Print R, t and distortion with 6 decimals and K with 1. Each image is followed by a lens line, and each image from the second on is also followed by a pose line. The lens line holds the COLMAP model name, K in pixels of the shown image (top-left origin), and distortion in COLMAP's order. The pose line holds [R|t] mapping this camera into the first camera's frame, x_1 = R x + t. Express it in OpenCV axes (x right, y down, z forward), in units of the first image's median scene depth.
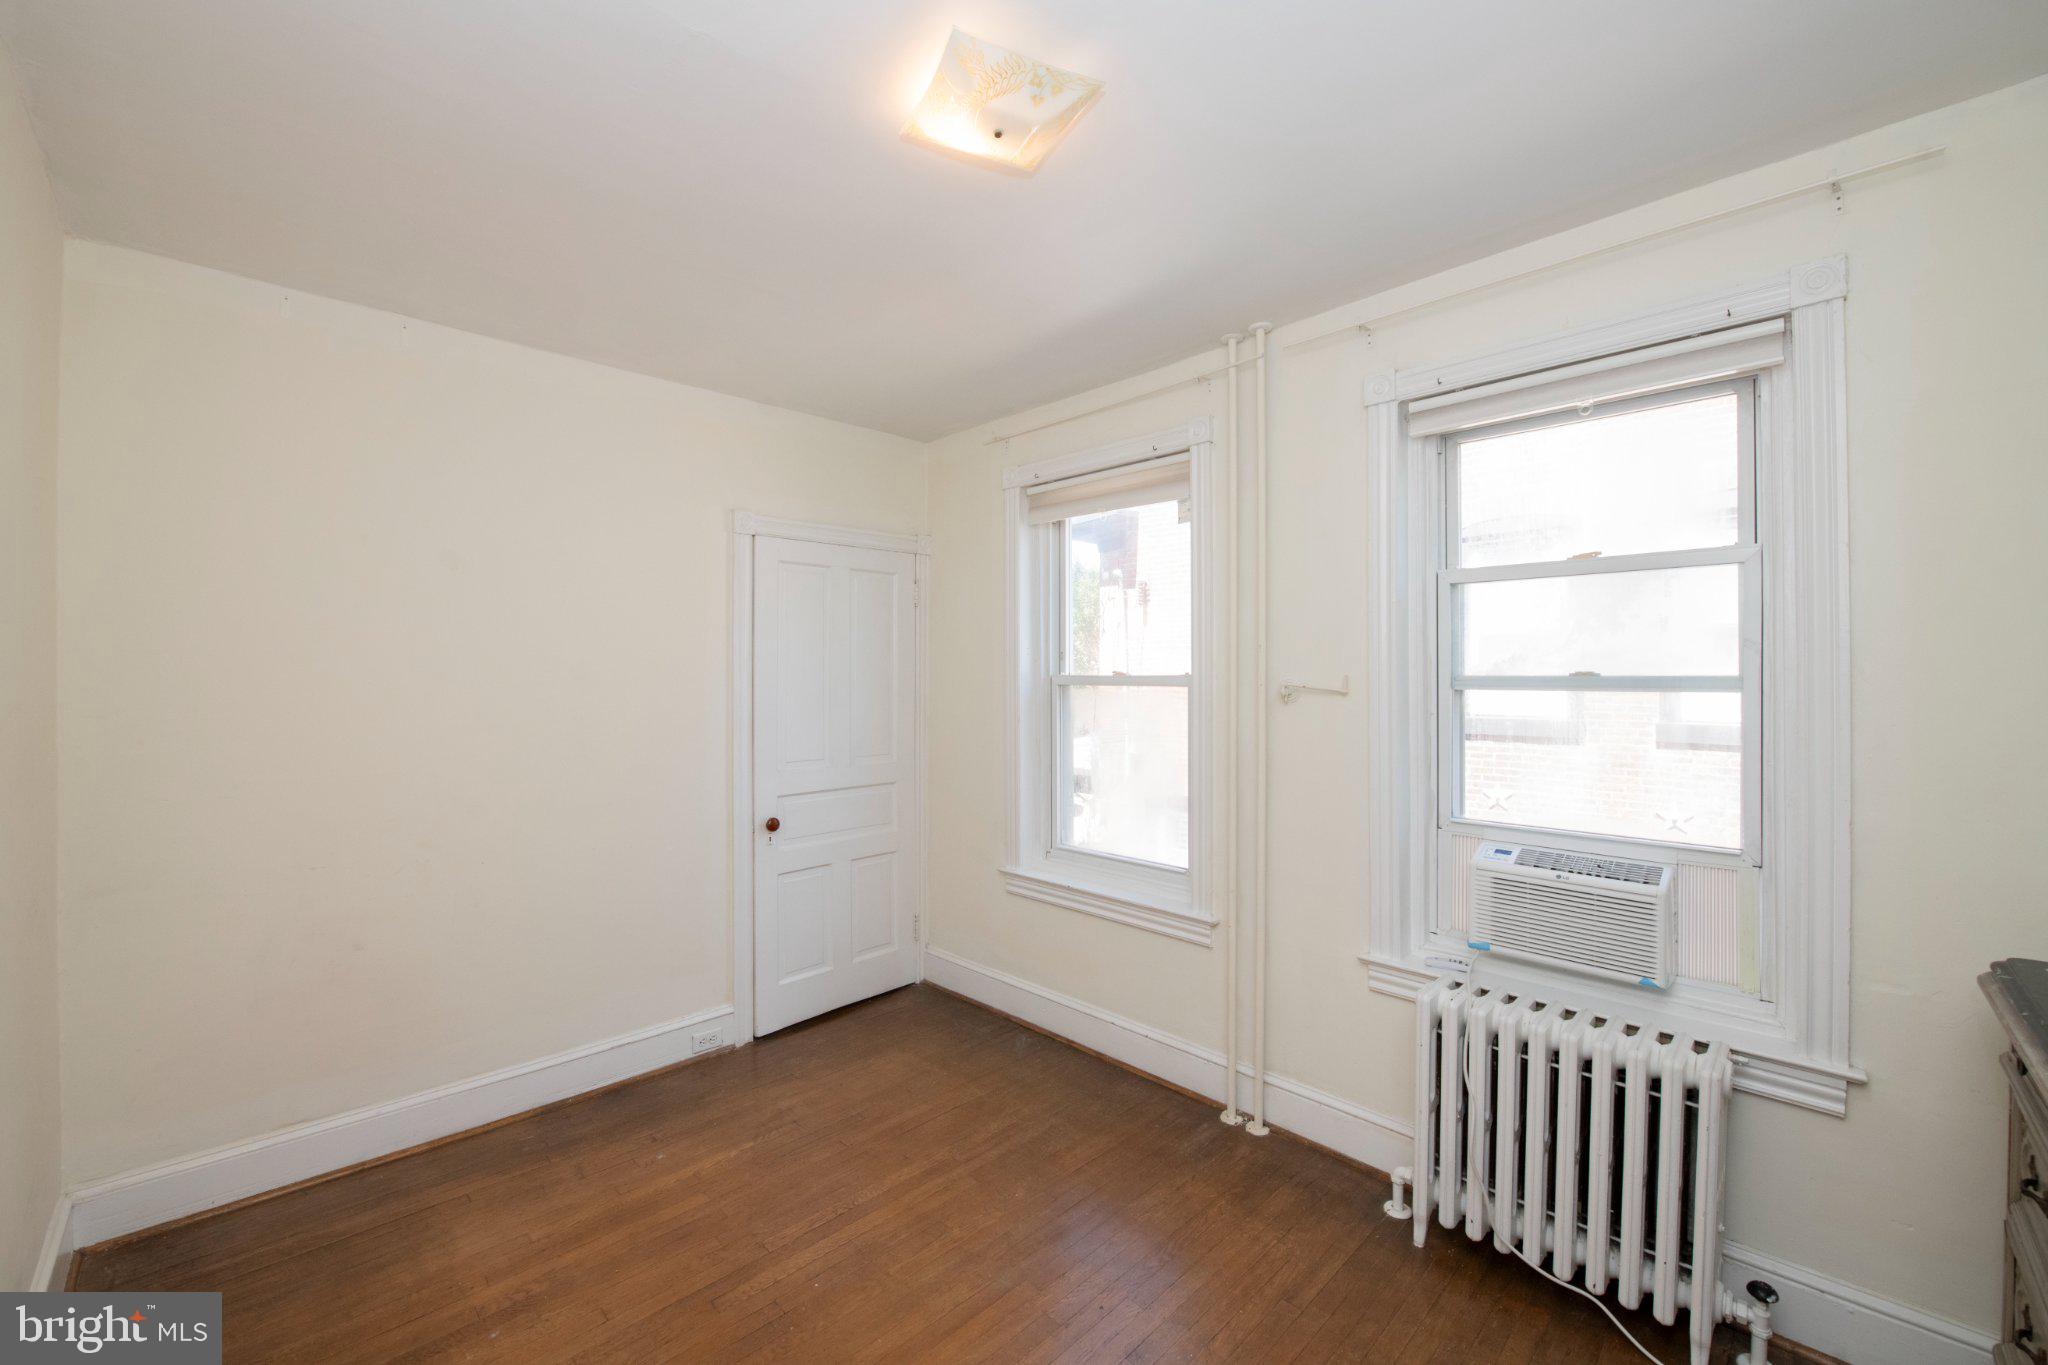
lens RADIAL K [[791.8, 0, 1024.0], [0, 791.8, 682.5], [0, 0, 1]] dist [-0.019223, -0.000035]
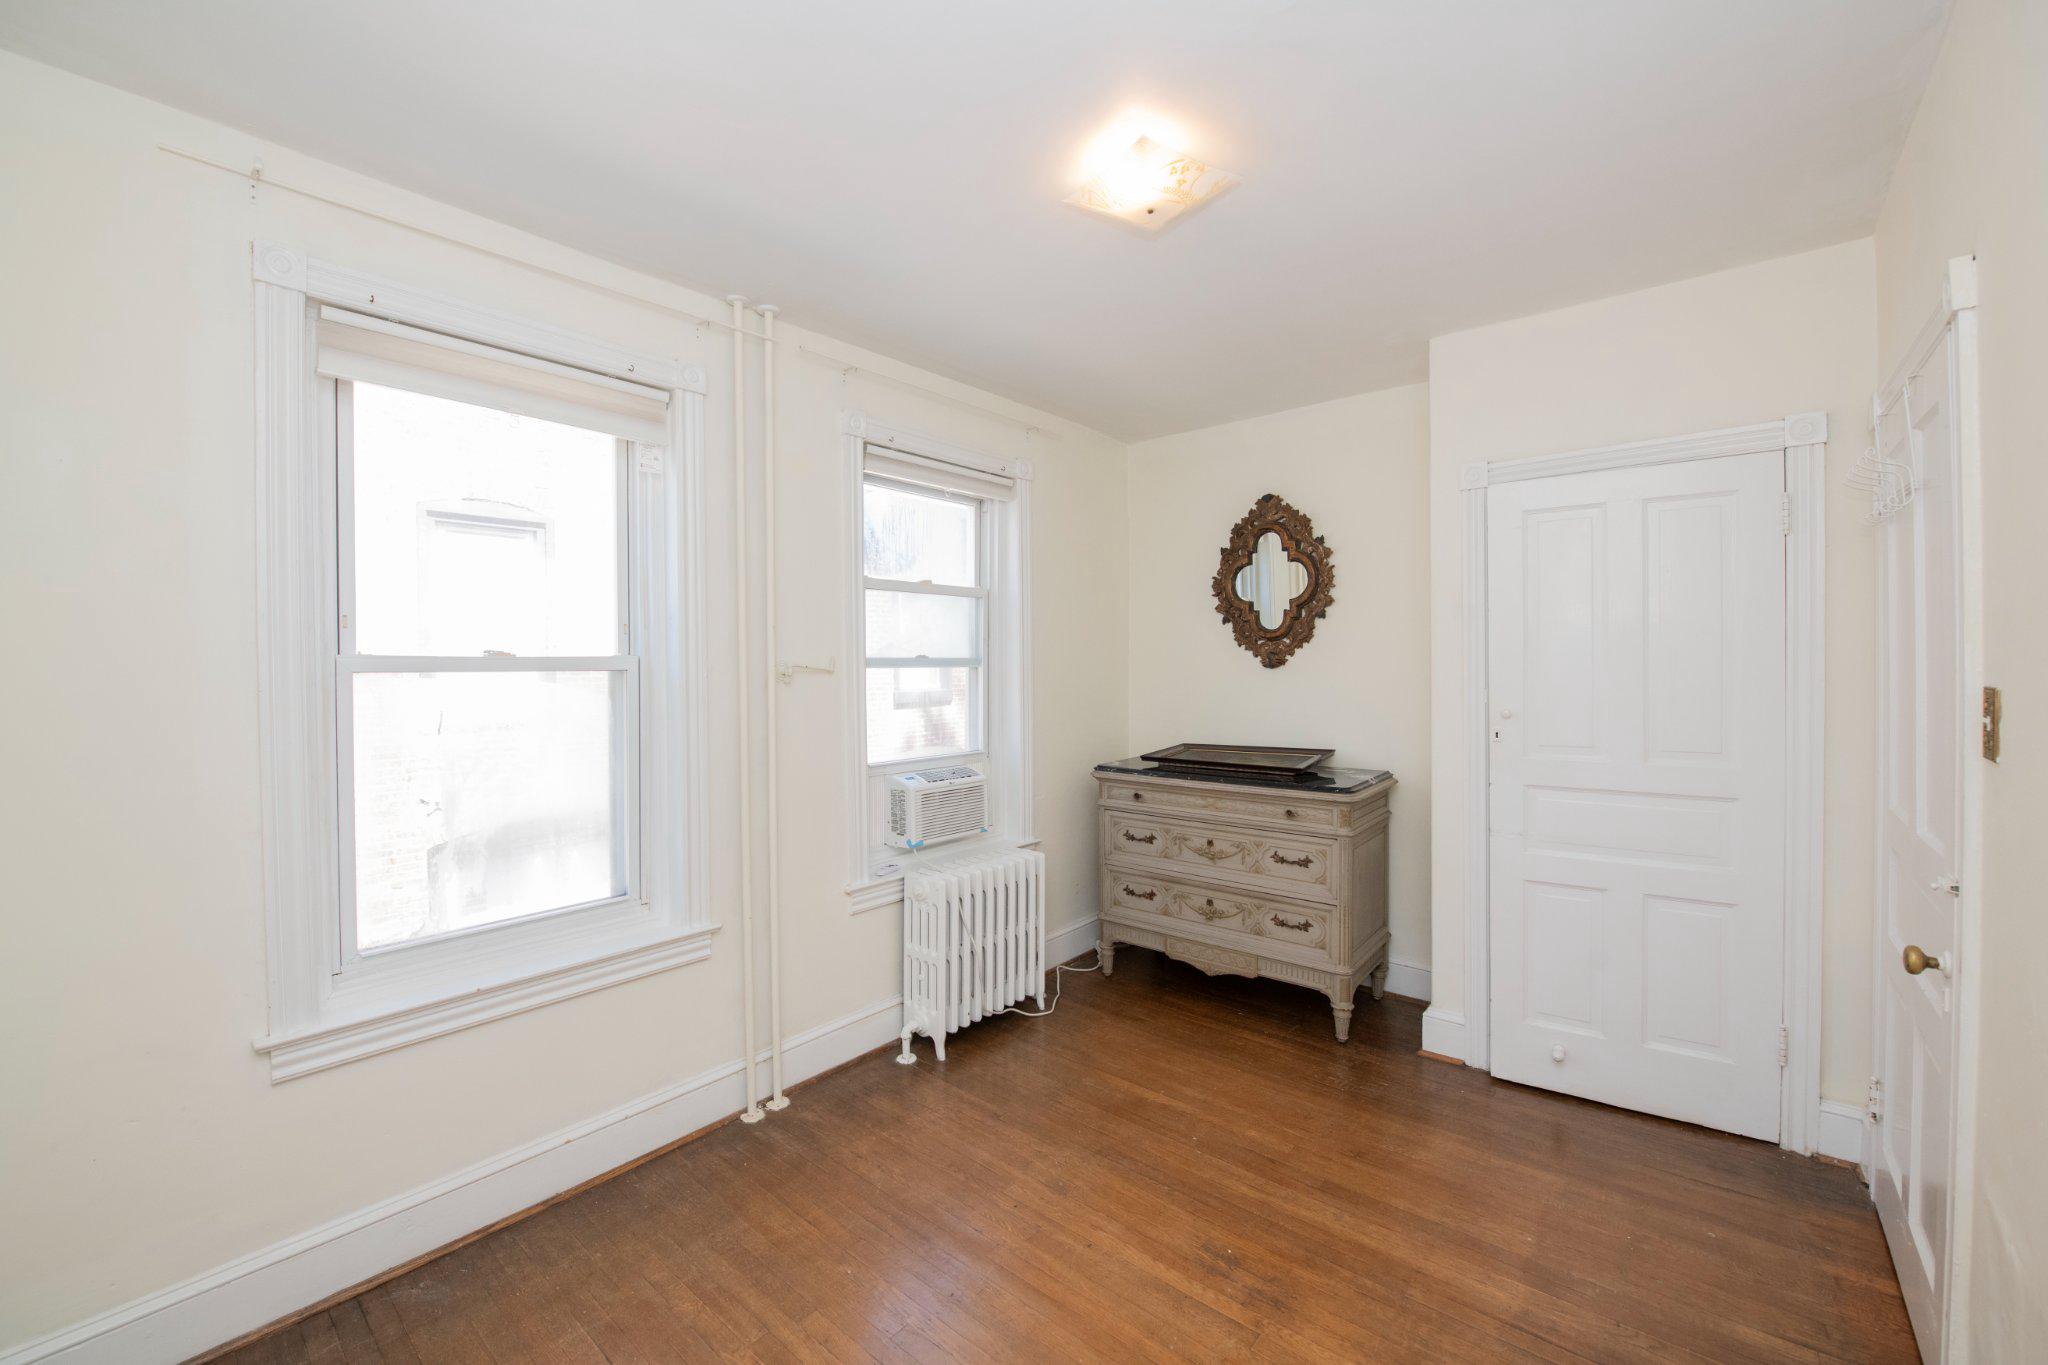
lens RADIAL K [[822.2, 0, 1026.4], [0, 822.2, 673.2], [0, 0, 1]] dist [-0.024409, -0.000556]
pose [[-0.087925, -0.016434, 0.995992, -0.771777], [0.008195, 0.999818, 0.017220, -0.003597], [-0.996093, 0.009676, -0.087774, 0.767963]]
